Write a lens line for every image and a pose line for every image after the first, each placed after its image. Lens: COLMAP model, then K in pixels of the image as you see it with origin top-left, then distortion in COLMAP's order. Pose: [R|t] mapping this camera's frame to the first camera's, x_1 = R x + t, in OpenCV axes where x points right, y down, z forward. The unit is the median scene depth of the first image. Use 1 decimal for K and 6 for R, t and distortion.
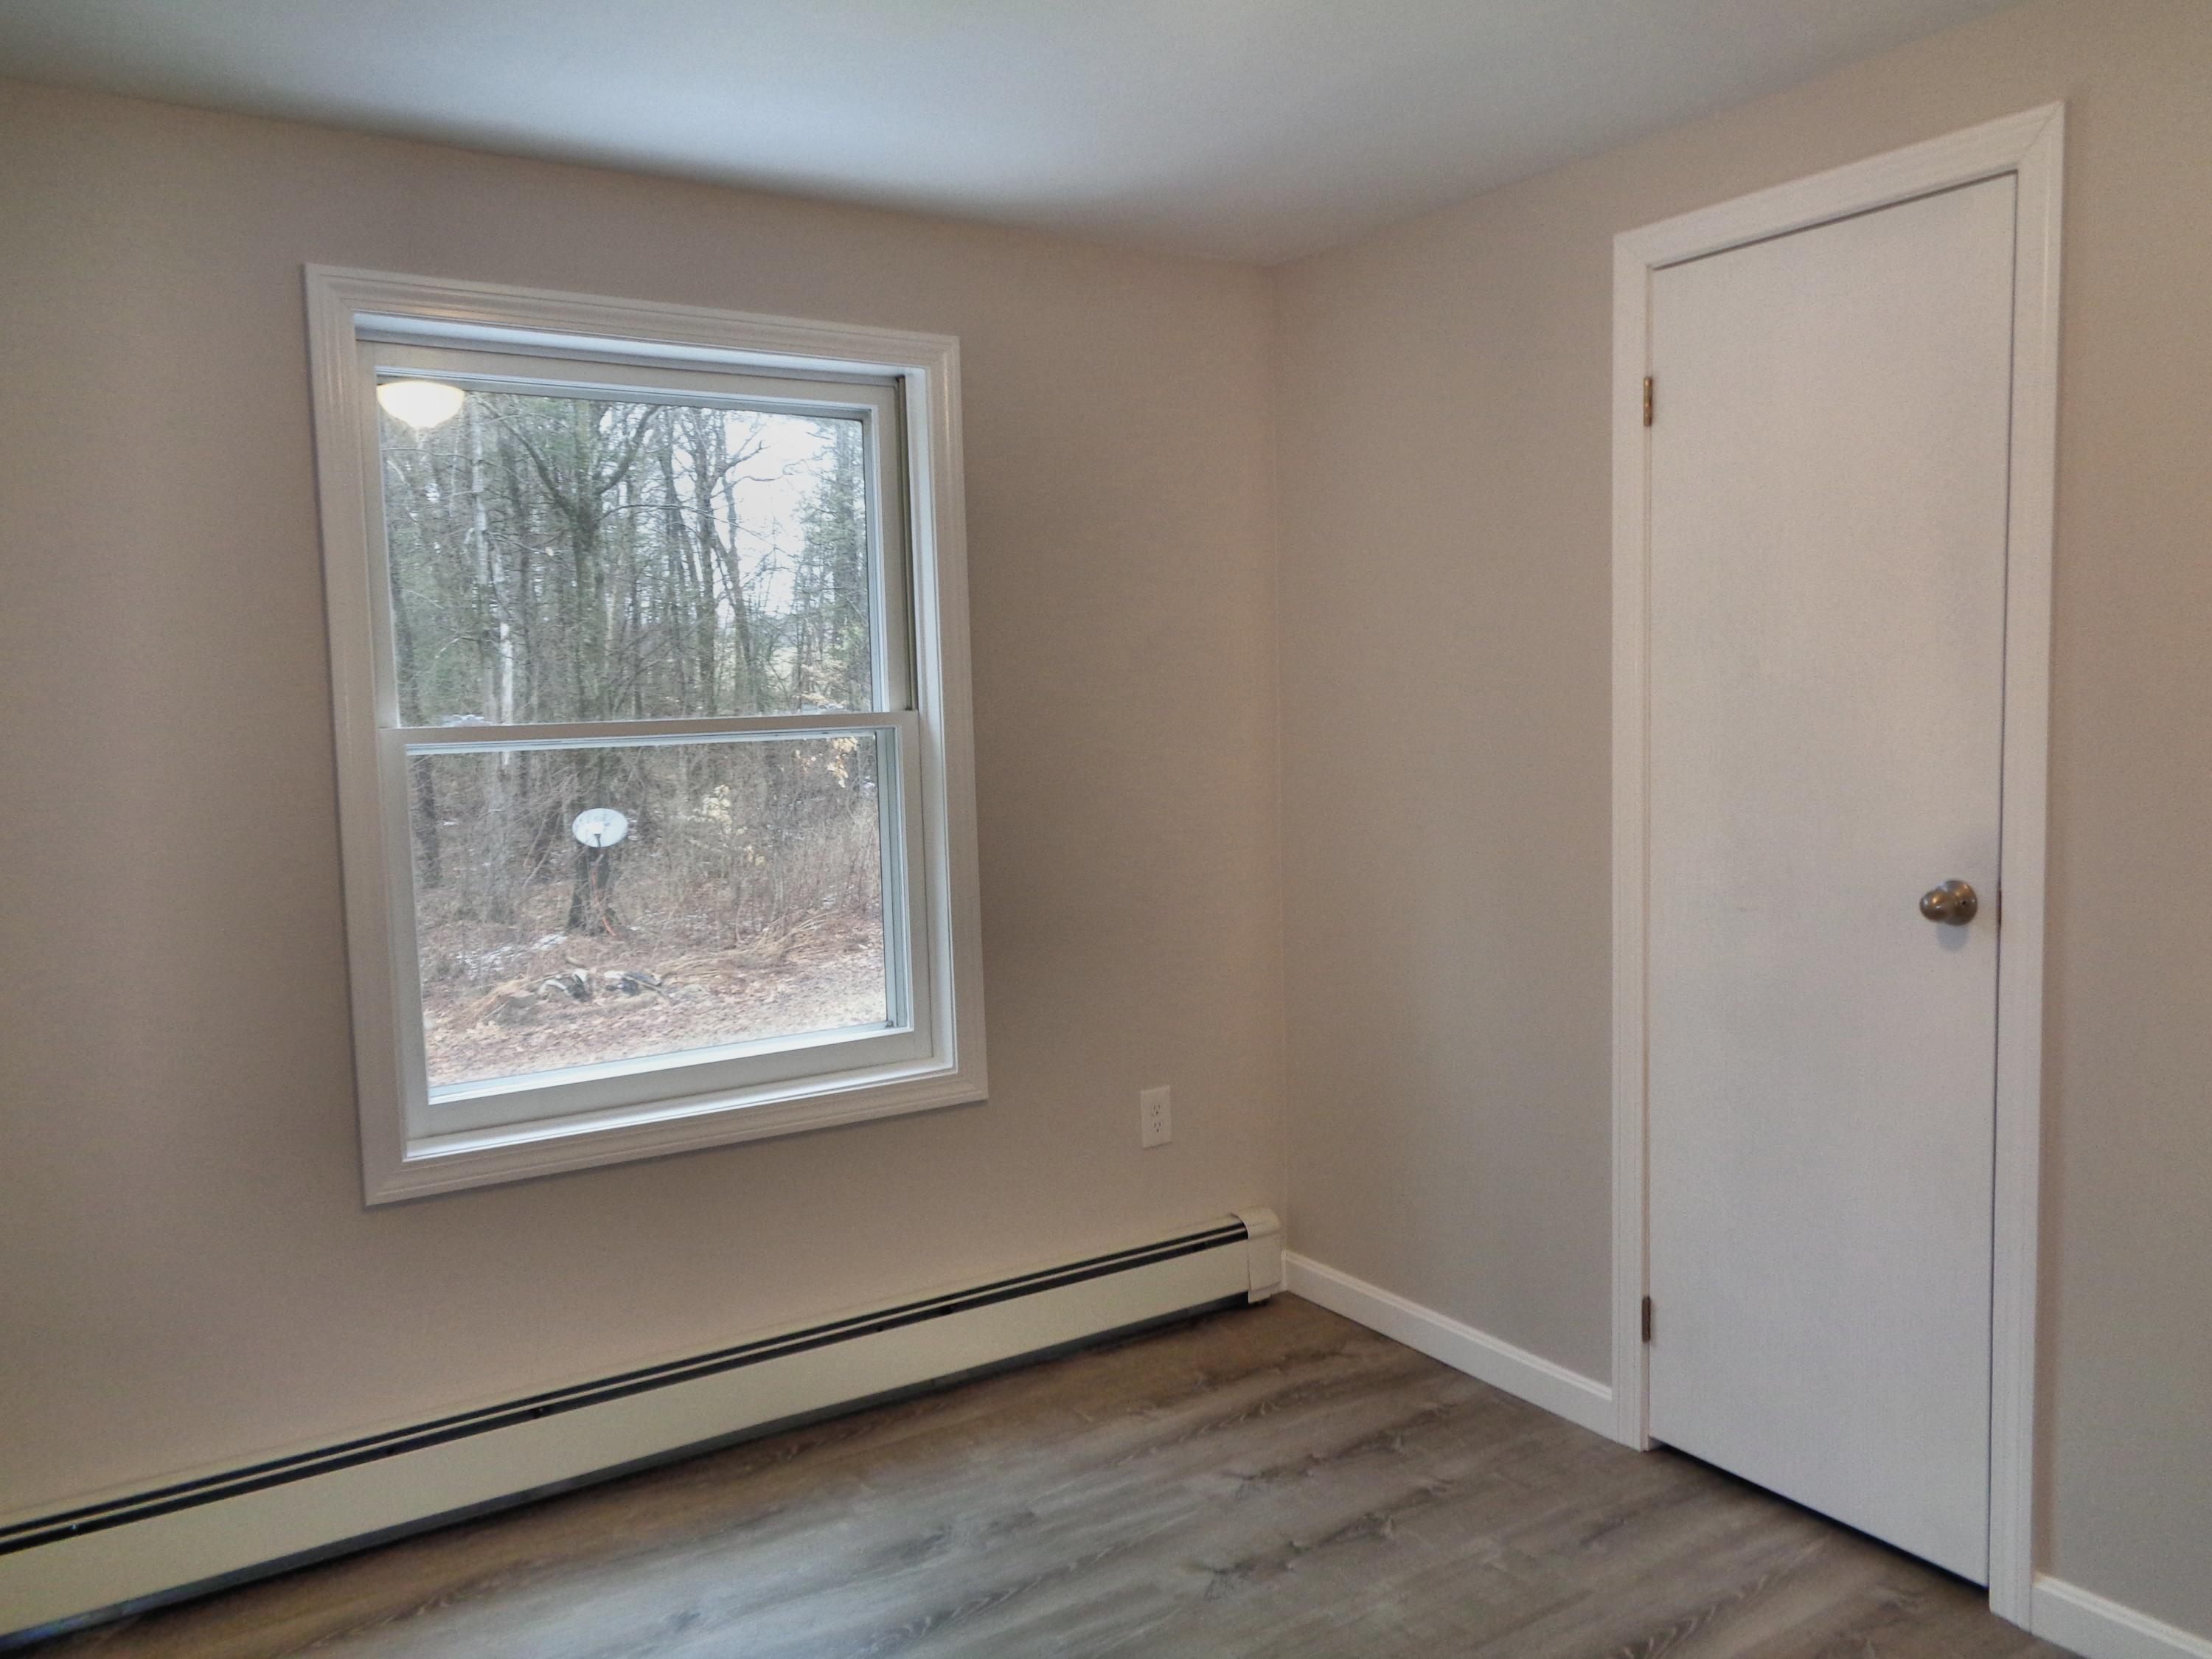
lens RADIAL K [[1660.5, 0, 1106.6], [0, 1660.5, 830.5], [0, 0, 1]] dist [0.004968, 0.001349]
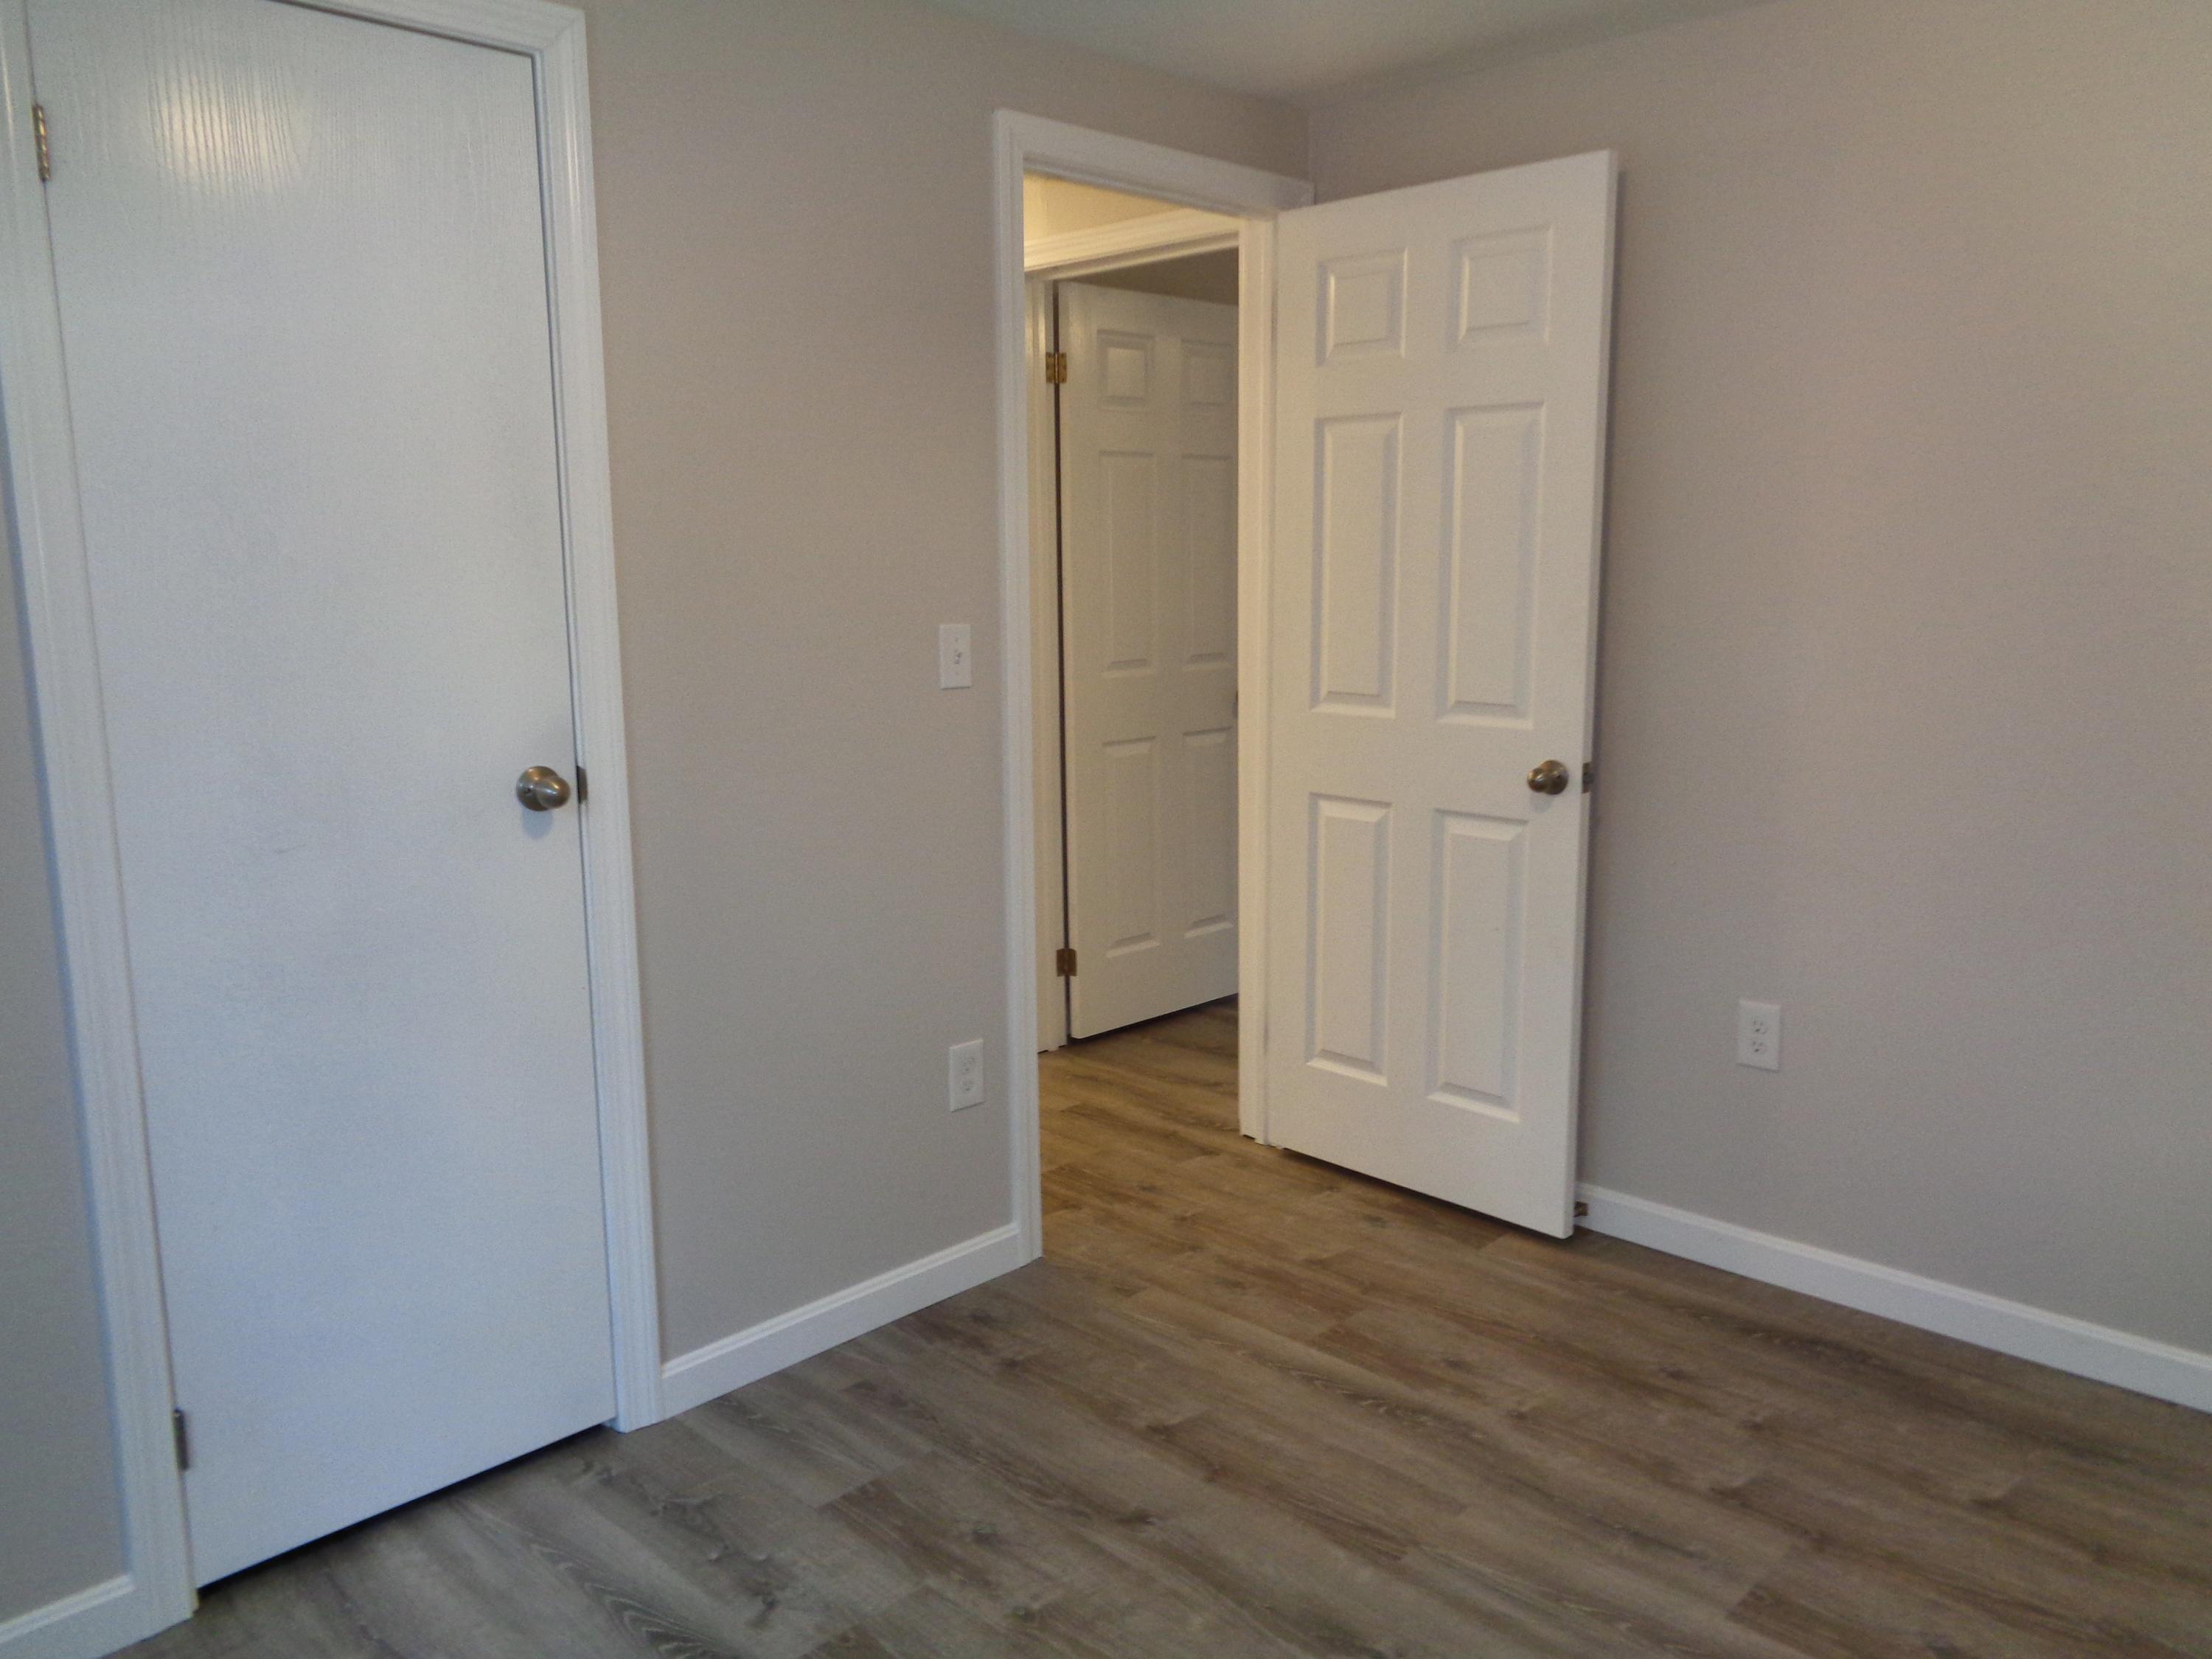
lens RADIAL K [[1660.5, 0, 1106.9], [0, 1660.5, 835.0], [0, 0, 1]] dist [0.004968, 0.001349]
pose [[-0.214147, -0.138082, 0.966992, -0.508447], [0.099644, 0.981706, 0.162250, -0.055195], [-0.971706, 0.131101, -0.196470, 0.825406]]
